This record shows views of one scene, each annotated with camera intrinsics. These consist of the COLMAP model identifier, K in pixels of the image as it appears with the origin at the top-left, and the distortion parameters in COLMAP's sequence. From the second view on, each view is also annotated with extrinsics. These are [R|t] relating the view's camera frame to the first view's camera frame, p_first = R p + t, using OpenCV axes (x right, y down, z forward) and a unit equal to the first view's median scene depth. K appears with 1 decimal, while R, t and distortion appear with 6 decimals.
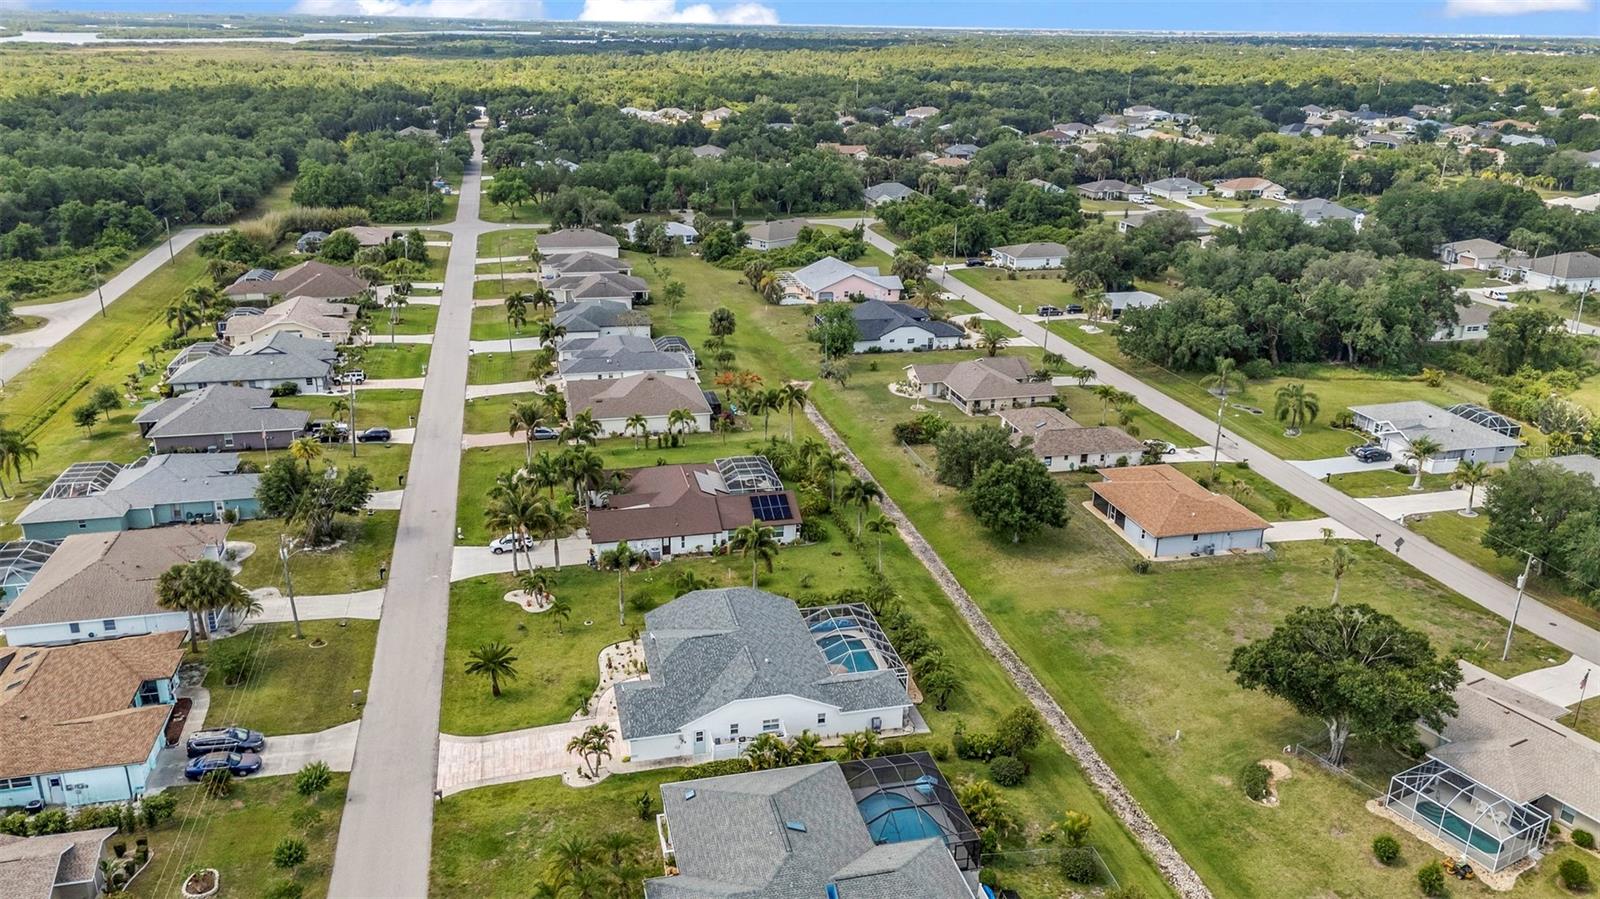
lens RADIAL K [[1170.7, 0, 800.2], [0, 1170.7, 455.5], [0, 0, 1]] dist [0.074794, -0.070647]
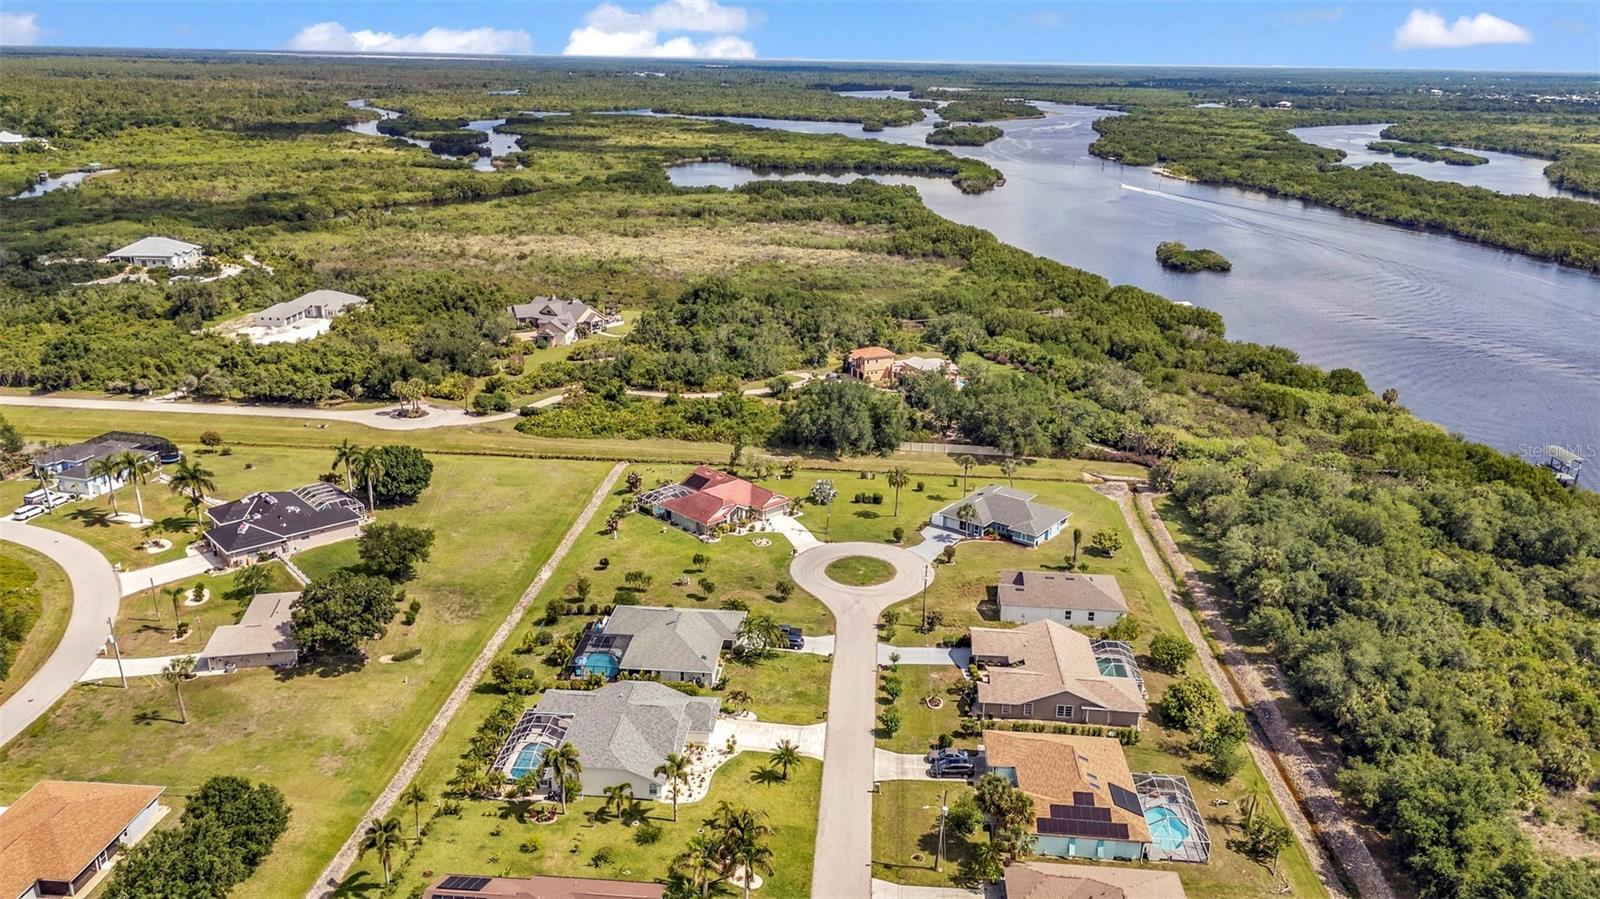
lens RADIAL K [[1170.7, 0, 800.2], [0, 1170.7, 455.5], [0, 0, 1]] dist [0.074794, -0.070647]
pose [[-0.949421, -0.132465, 0.284698, -0.413411], [0.075324, 0.784114, 0.616028, -0.640761], [-0.304838, 0.606315, -0.734477, 1.184978]]
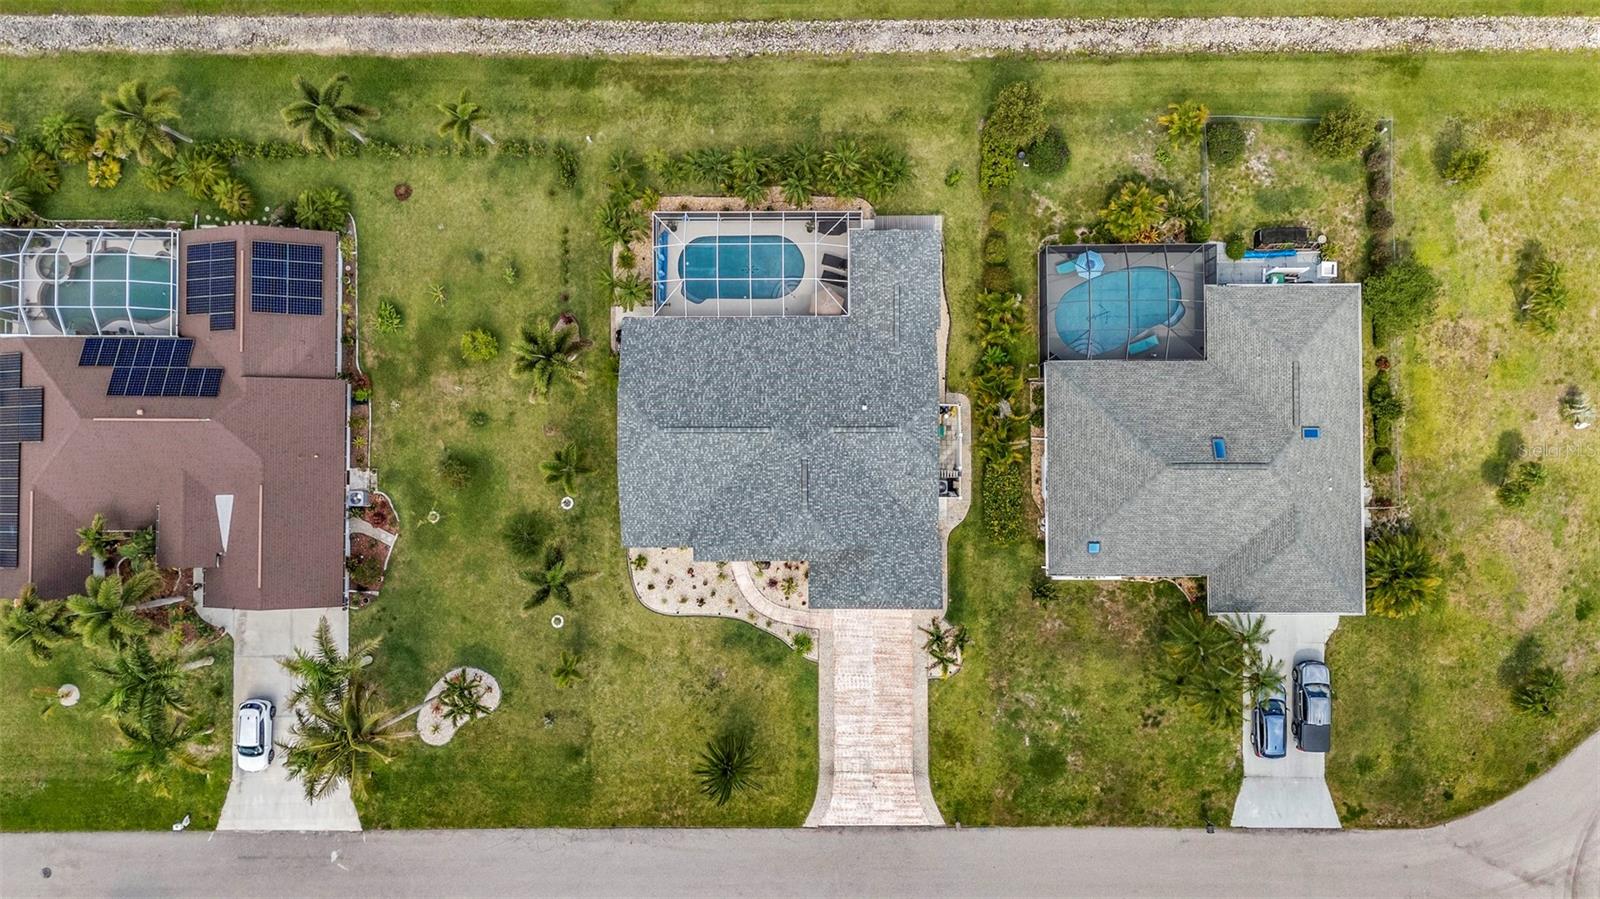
lens RADIAL K [[1170.7, 0, 800.2], [0, 1170.7, 455.5], [0, 0, 1]] dist [0.074794, -0.070647]
pose [[0.235109, -0.971878, 0.013336, -0.048735], [0.348853, 0.097182, 0.932125, -0.322260], [-0.907208, -0.214499, 0.361891, 0.483524]]
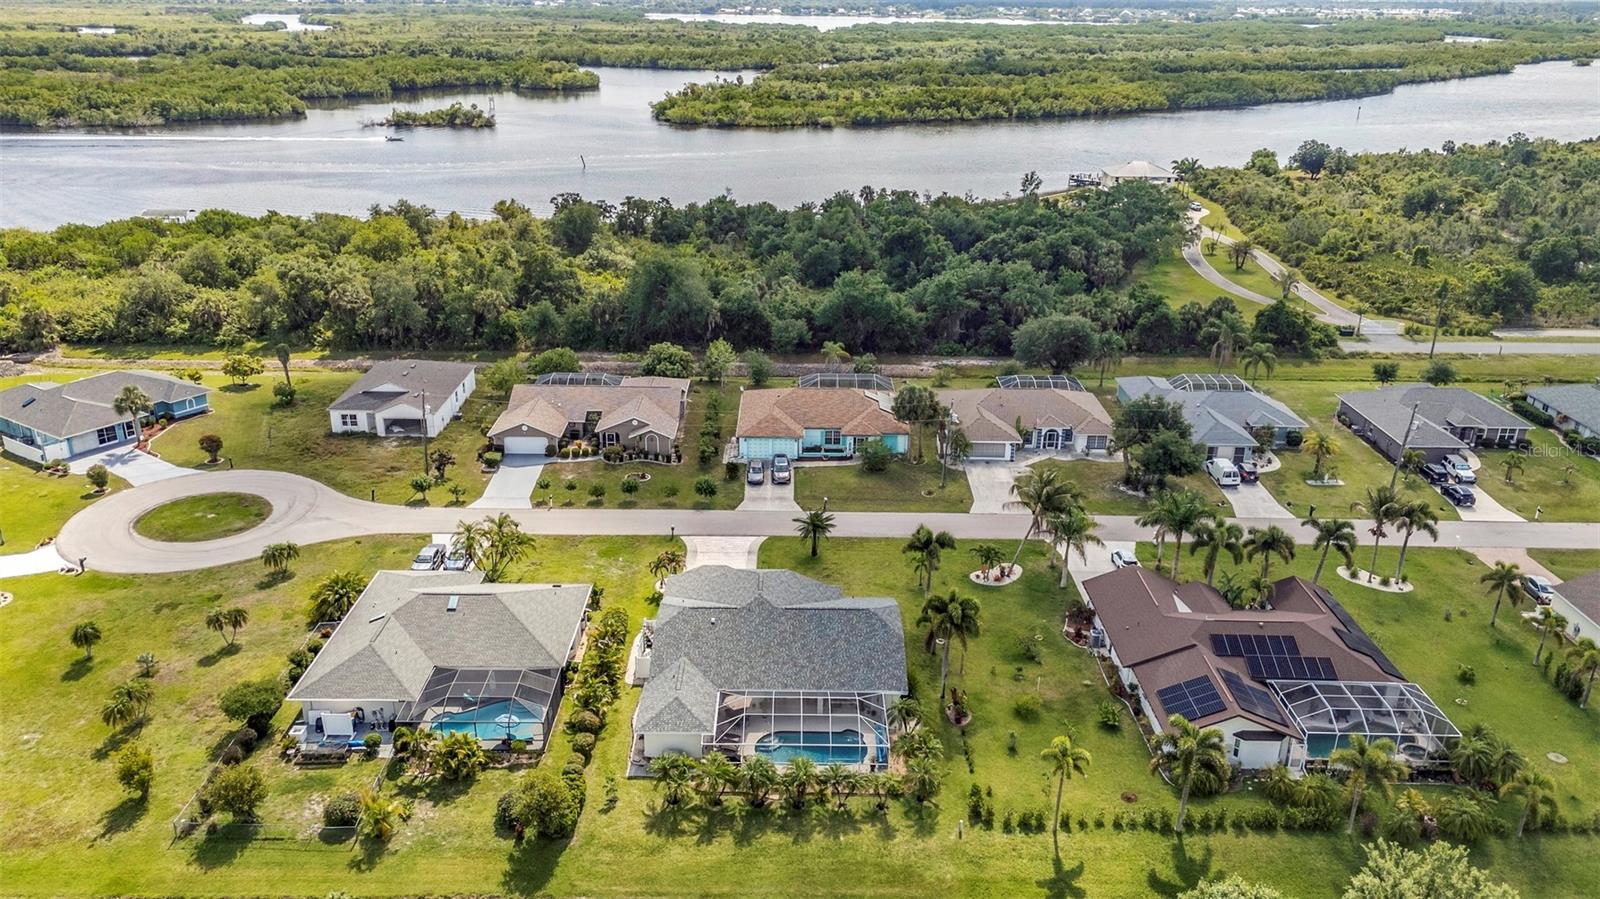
lens RADIAL K [[1170.7, 0, 800.2], [0, 1170.7, 455.5], [0, 0, 1]] dist [0.074794, -0.070647]
pose [[-0.234166, 0.342499, -0.909869, 0.488829], [-0.352325, 0.842373, 0.407767, -0.220927], [0.906109, 0.416055, -0.076584, 0.681544]]
